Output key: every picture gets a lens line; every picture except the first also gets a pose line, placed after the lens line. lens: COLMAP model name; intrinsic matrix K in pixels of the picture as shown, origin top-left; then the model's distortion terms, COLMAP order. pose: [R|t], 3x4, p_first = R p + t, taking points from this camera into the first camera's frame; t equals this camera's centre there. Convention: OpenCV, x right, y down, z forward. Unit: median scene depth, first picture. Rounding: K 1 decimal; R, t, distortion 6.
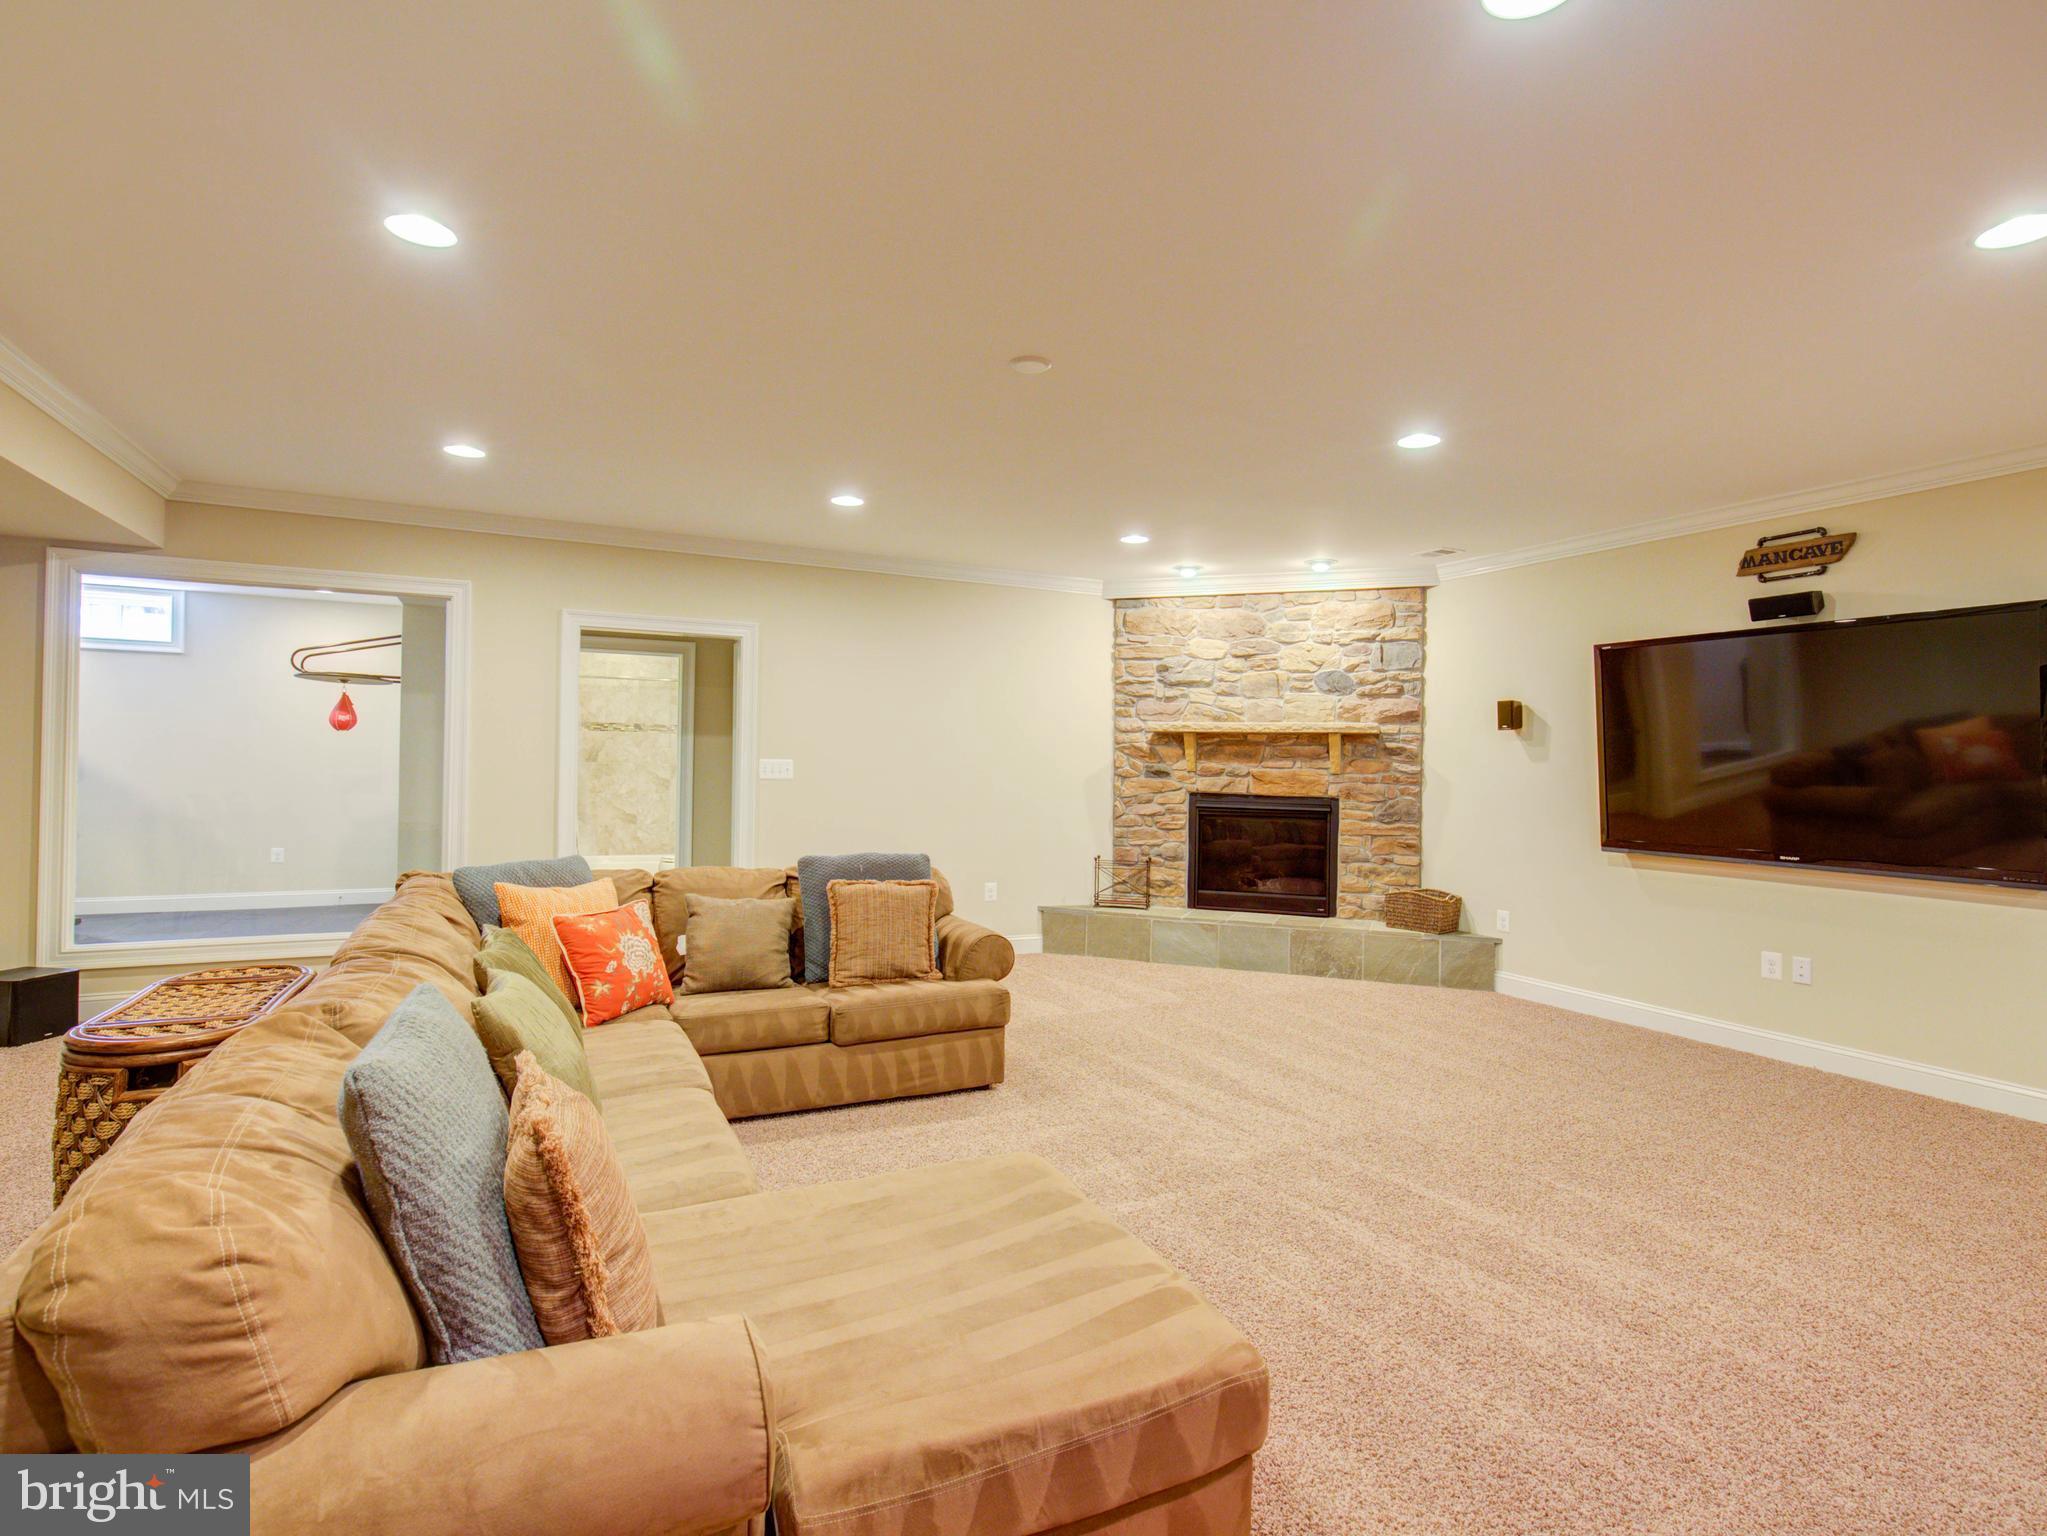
lens RADIAL K [[994.0, 0, 1017.4], [0, 994.0, 764.4], [0, 0, 1]] dist [-0.006835, -0.000139]
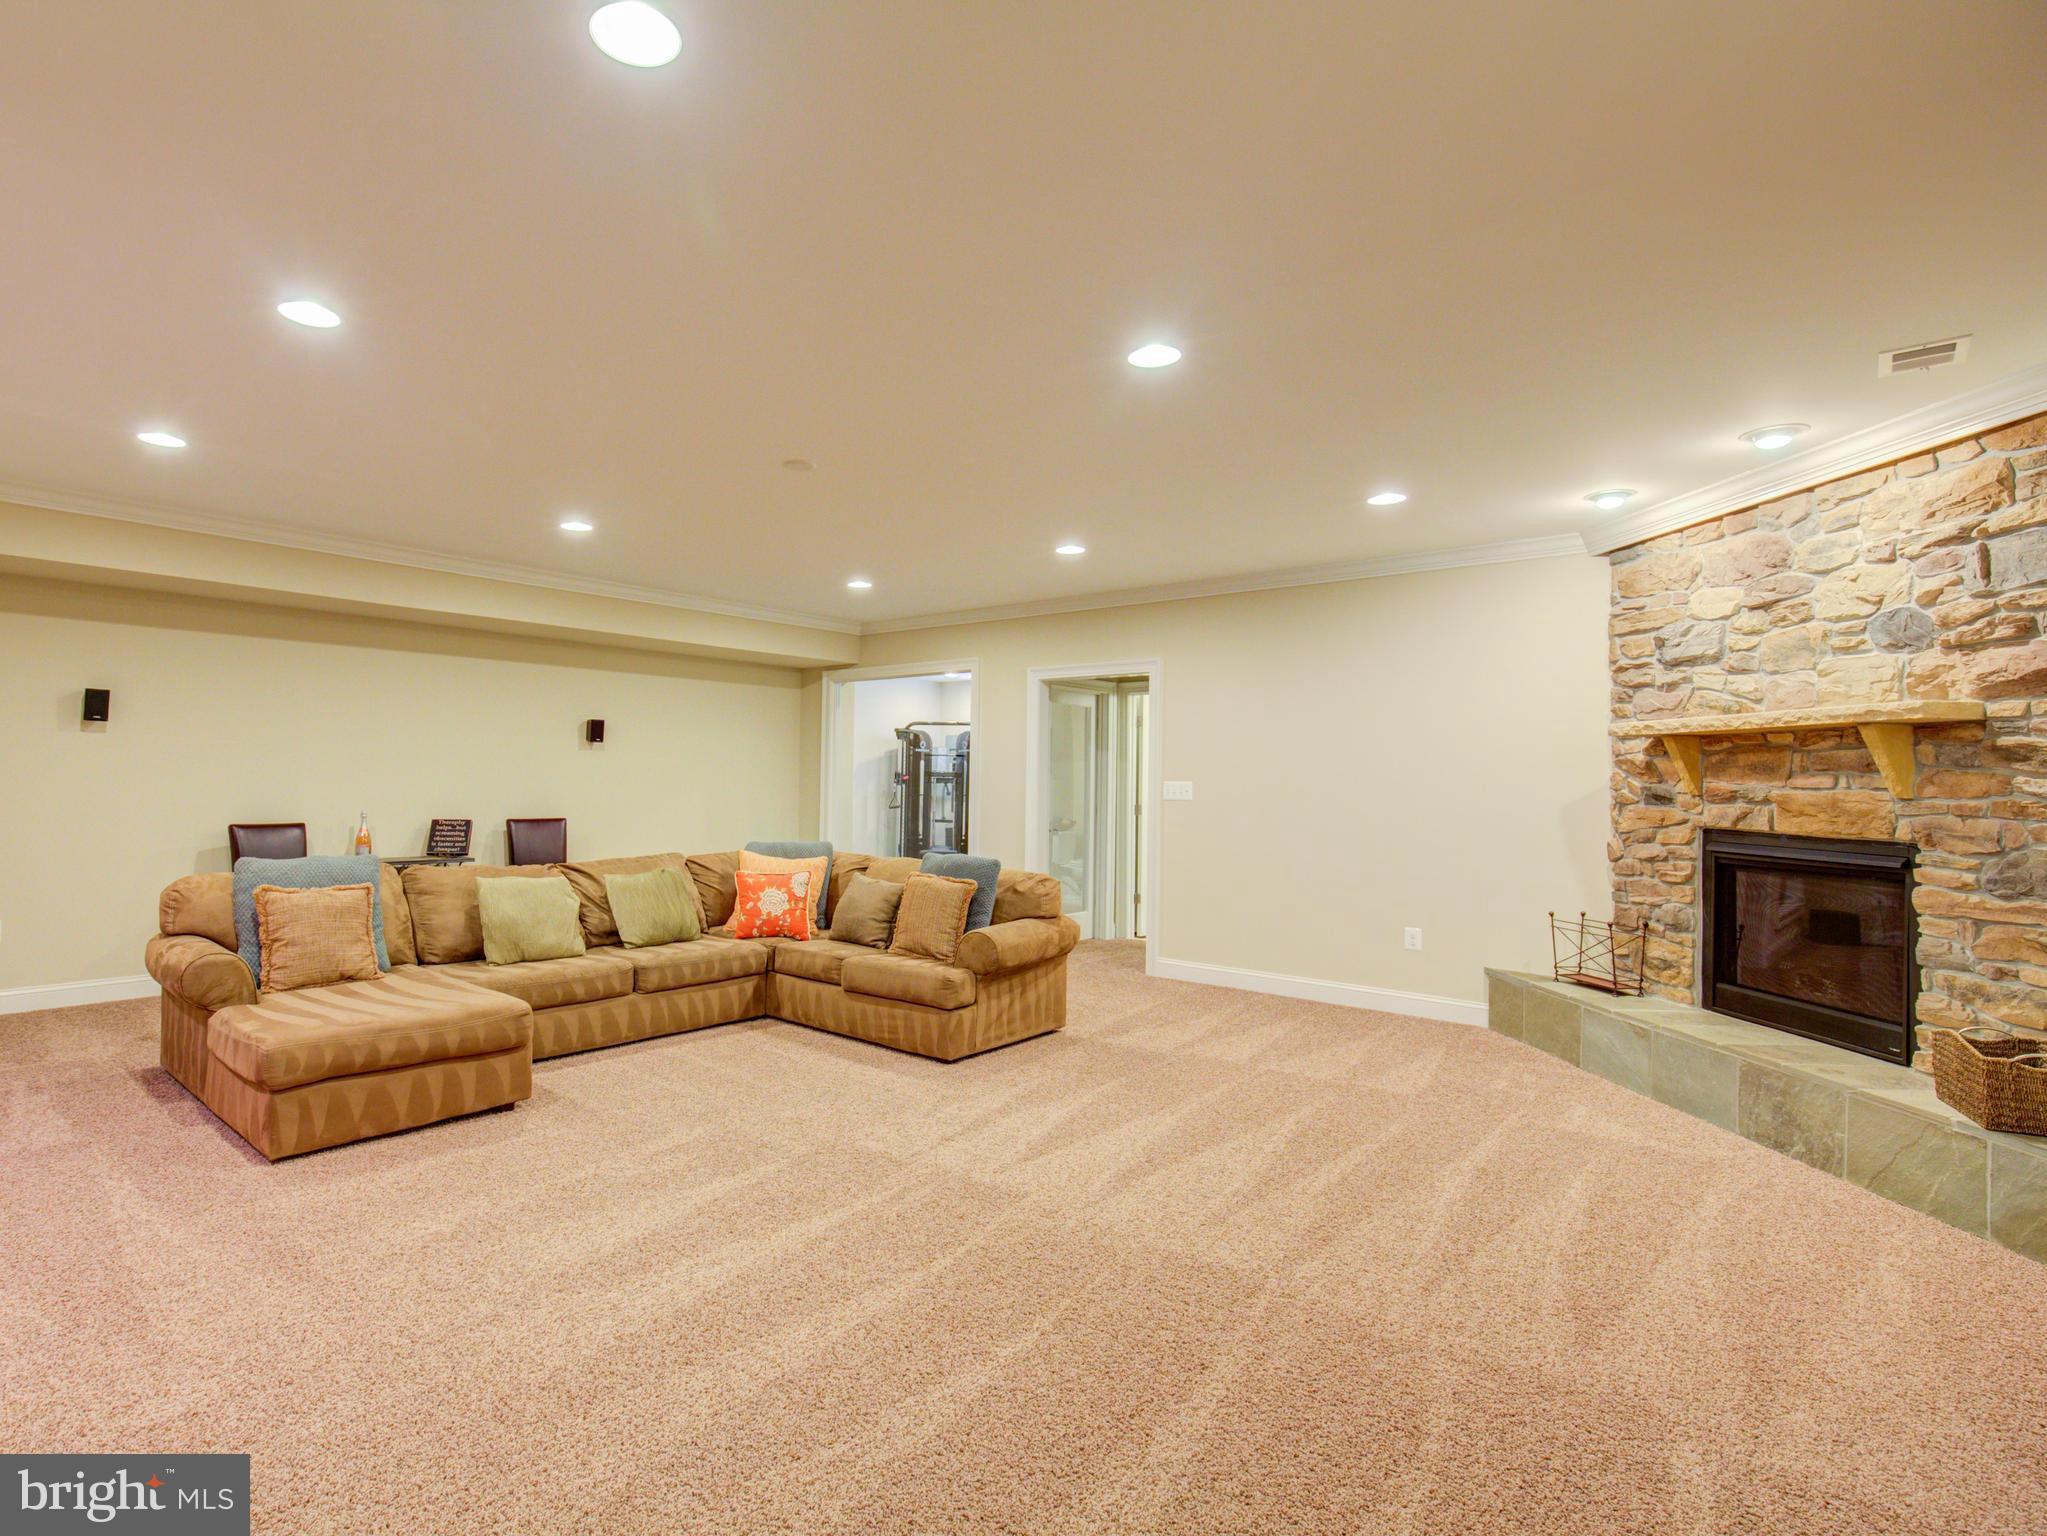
lens RADIAL K [[1042.7, 0, 1020.1], [0, 1042.7, 769.1], [0, 0, 1]] dist [-0.001979, 0.001907]
pose [[0.418583, -0.022426, -0.907902, 0.624917], [-0.007360, 0.999578, -0.028084, 0.012642], [0.908149, 0.018438, 0.418241, 0.324600]]
